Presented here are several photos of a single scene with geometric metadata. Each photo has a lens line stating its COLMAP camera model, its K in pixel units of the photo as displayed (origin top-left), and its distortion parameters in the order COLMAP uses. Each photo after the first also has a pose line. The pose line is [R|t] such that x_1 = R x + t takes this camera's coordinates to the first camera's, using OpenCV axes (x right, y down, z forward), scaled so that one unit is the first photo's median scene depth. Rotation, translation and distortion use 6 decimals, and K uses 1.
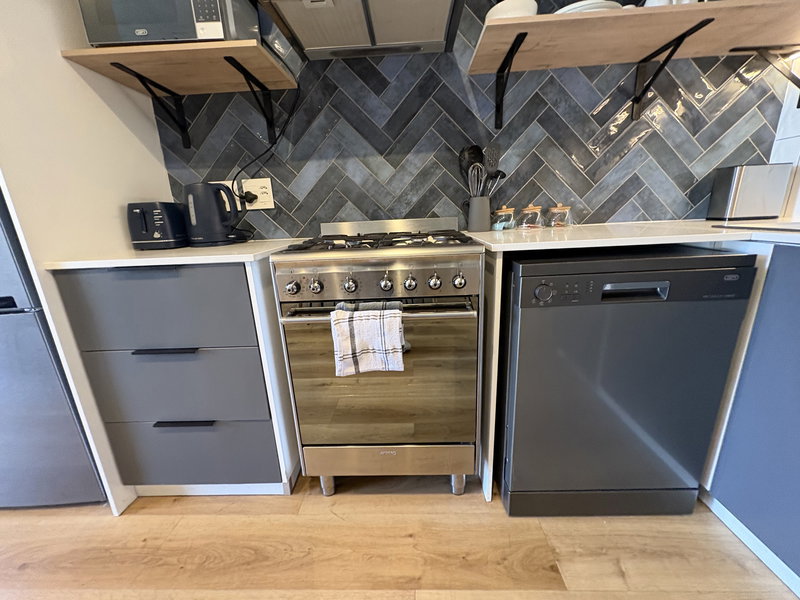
lens RADIAL K [[320.6, 0, 397.2], [0, 320.6, 297.6], [0, 0, 1]] dist [-0.002037, 0.000425]
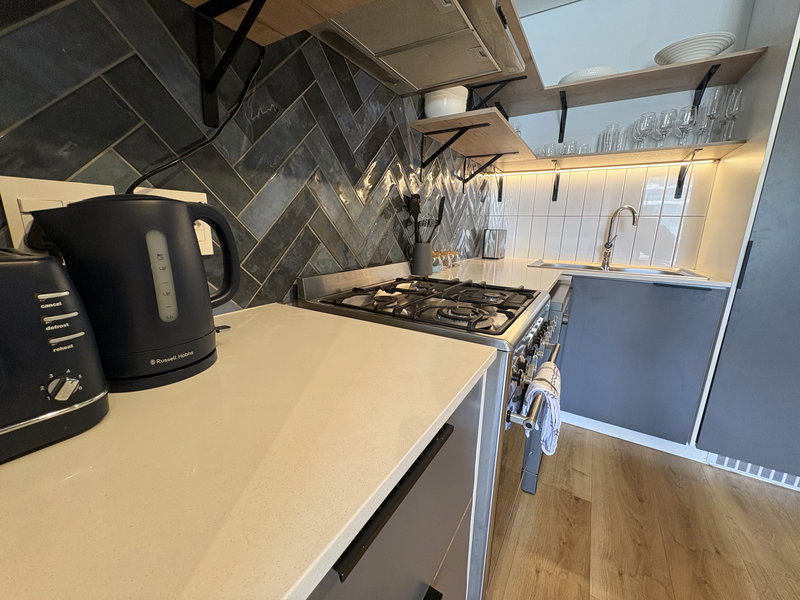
lens RADIAL K [[320.6, 0, 402.4], [0, 320.6, 299.5], [0, 0, 1]] dist [-0.002037, 0.000425]
pose [[0.477873, -0.136133, 0.867816, -0.708100], [0.186842, 0.981065, 0.051011, -0.194162], [-0.858328, 0.137768, 0.494260, 0.552087]]
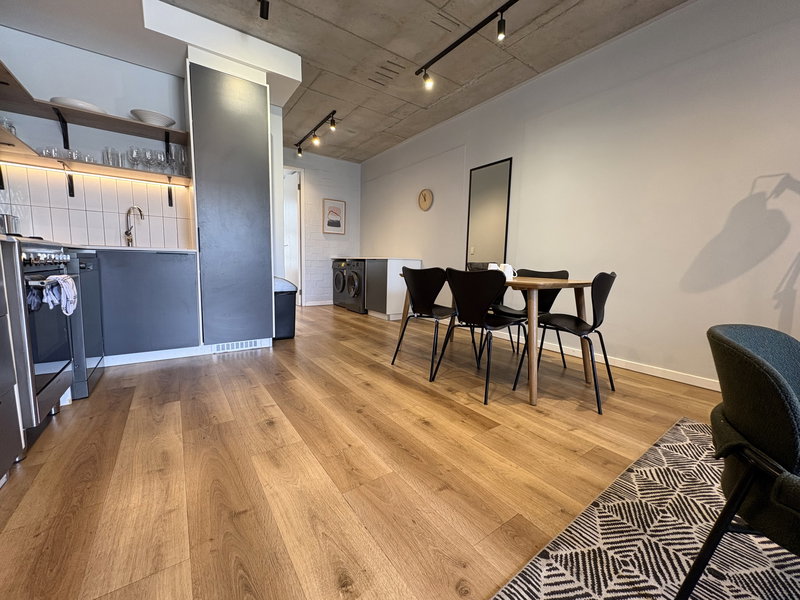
lens RADIAL K [[320.6, 0, 401.6], [0, 320.6, 298.9], [0, 0, 1]] dist [-0.002037, 0.000425]
pose [[-0.610583, -0.060151, 0.789664, -1.619726], [0.209516, 0.949316, 0.234314, 0.088280], [-0.763735, 0.308515, -0.567034, 0.393561]]
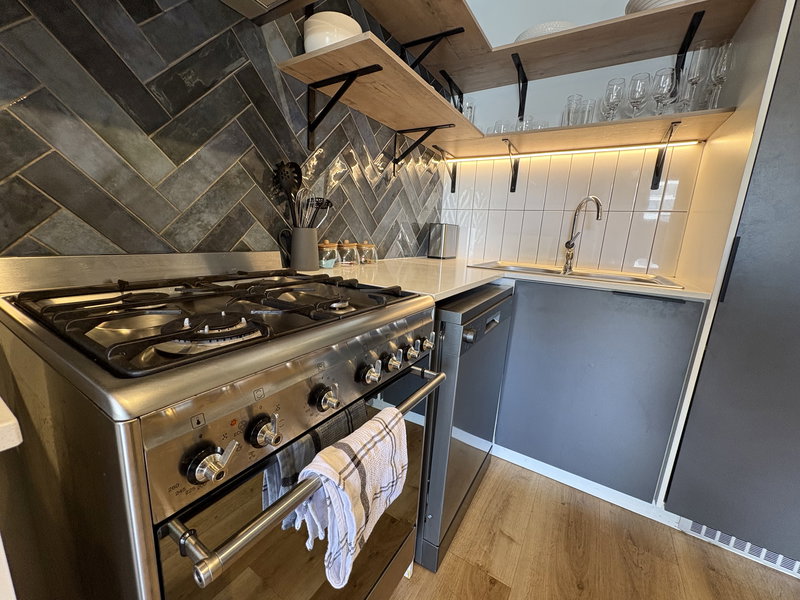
lens RADIAL K [[320.6, 0, 402.1], [0, 320.6, 299.7], [0, 0, 1]] dist [-0.002037, 0.000425]
pose [[0.488540, -0.106476, 0.866020, -0.334230], [0.154801, 0.987358, 0.034068, -0.123837], [-0.858700, 0.117417, 0.498847, 0.403150]]
